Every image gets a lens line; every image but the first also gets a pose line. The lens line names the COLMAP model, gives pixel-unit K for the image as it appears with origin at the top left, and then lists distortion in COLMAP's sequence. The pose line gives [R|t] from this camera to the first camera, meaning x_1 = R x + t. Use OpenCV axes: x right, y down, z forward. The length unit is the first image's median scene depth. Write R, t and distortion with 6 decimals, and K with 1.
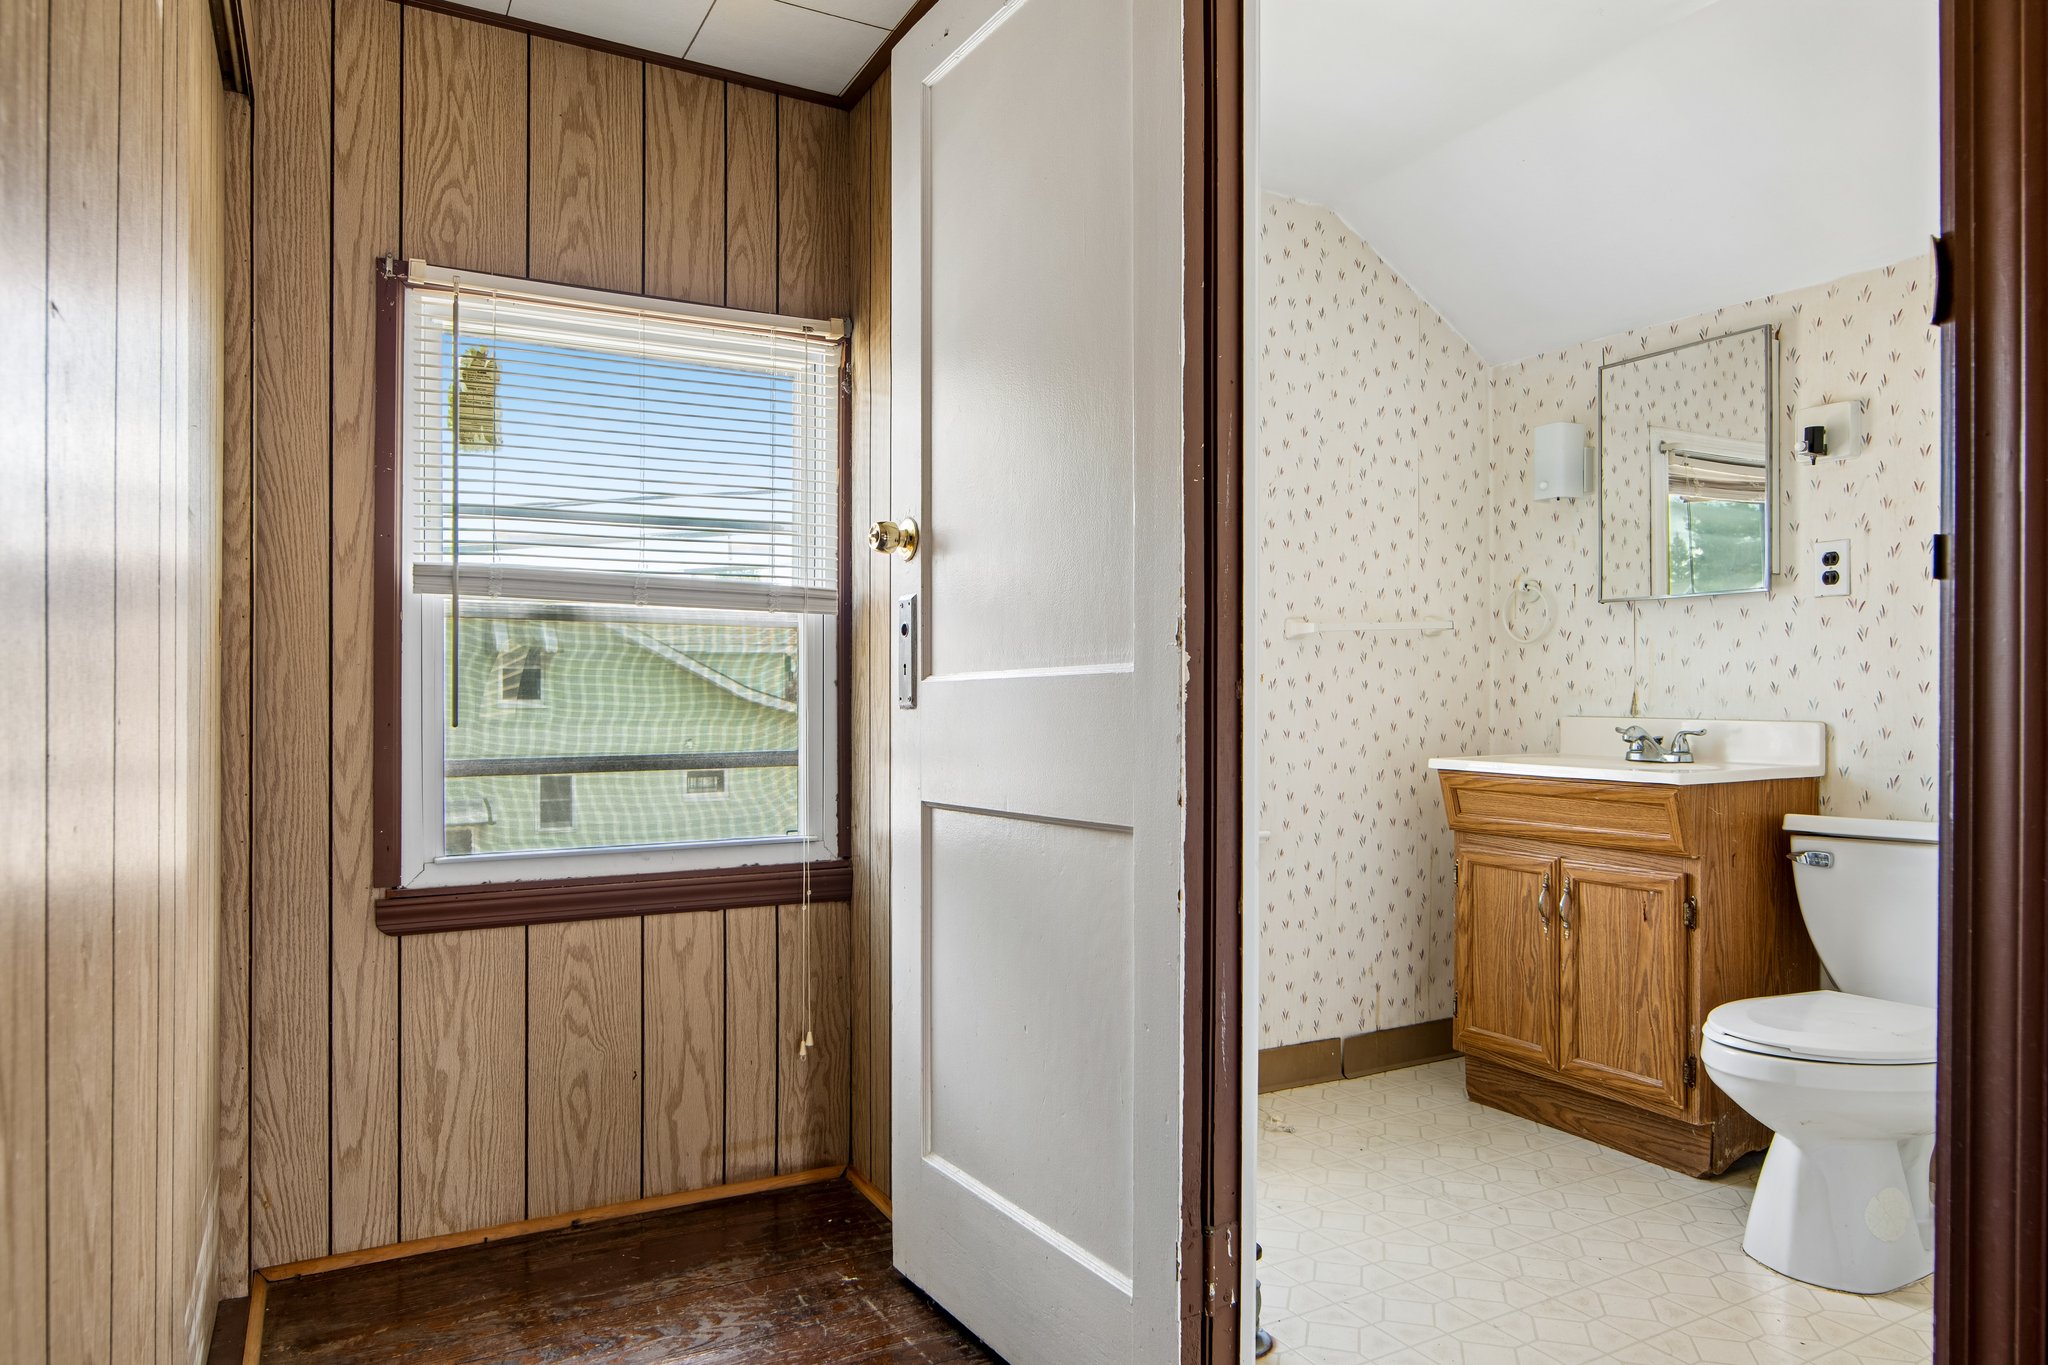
lens RADIAL K [[1292.9, 0, 1026.4], [0, 1292.9, 744.5], [0, 0, 1]] dist [-0.003582, 0.002924]
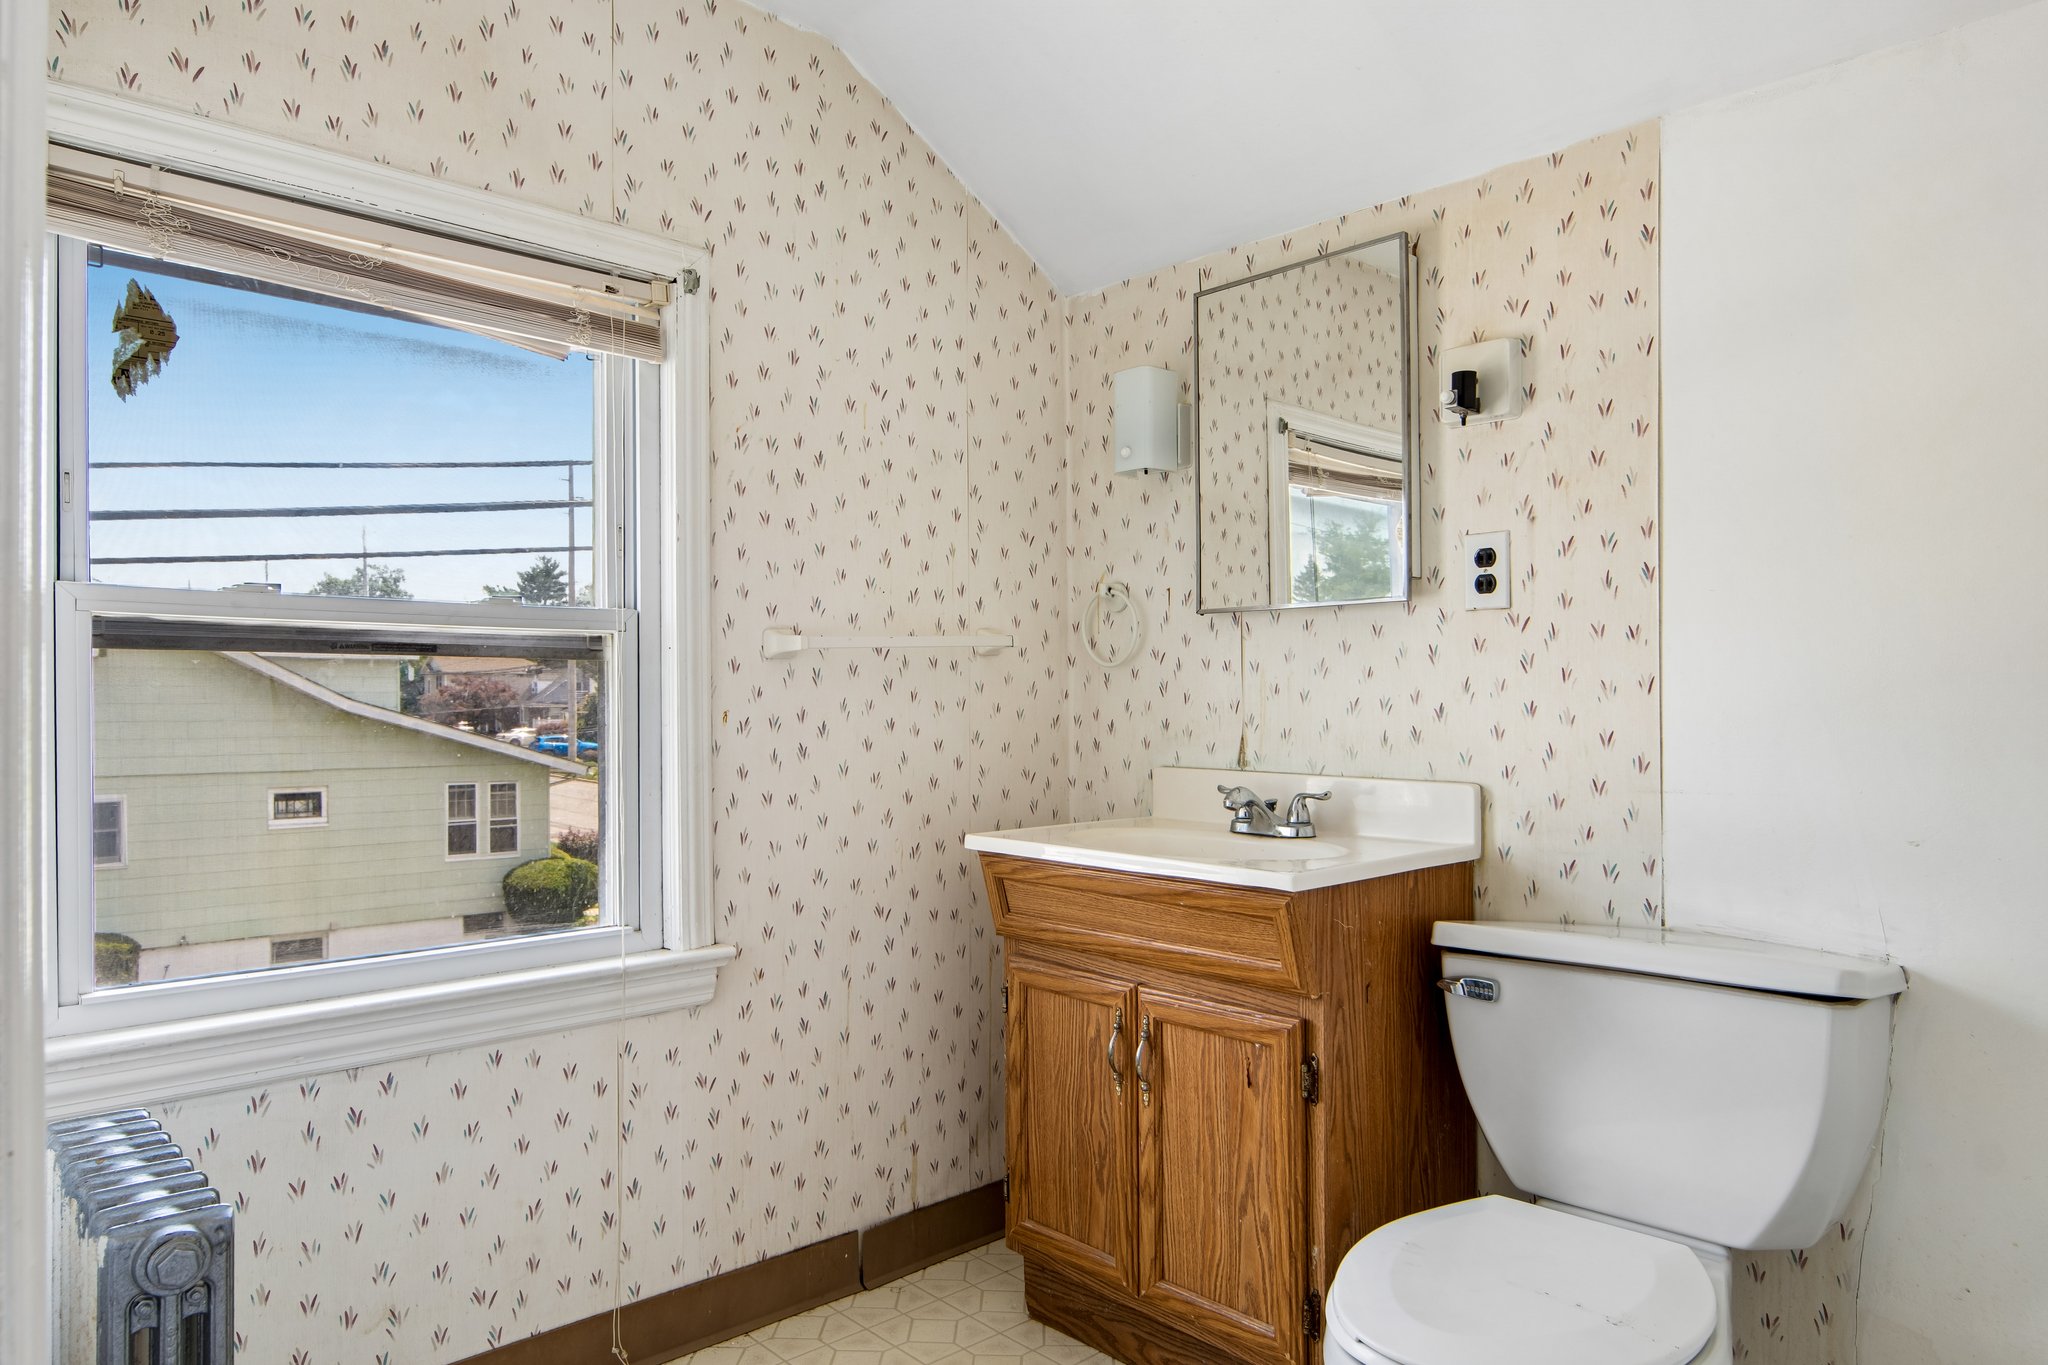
lens RADIAL K [[1292.9, 0, 1026.4], [0, 1292.9, 744.5], [0, 0, 1]] dist [-0.003582, 0.002924]
pose [[0.969492, -0.005978, 0.245049, 0.170985], [0.007746, 0.999950, -0.006255, -0.032080], [-0.244999, 0.007962, 0.969491, 0.316325]]
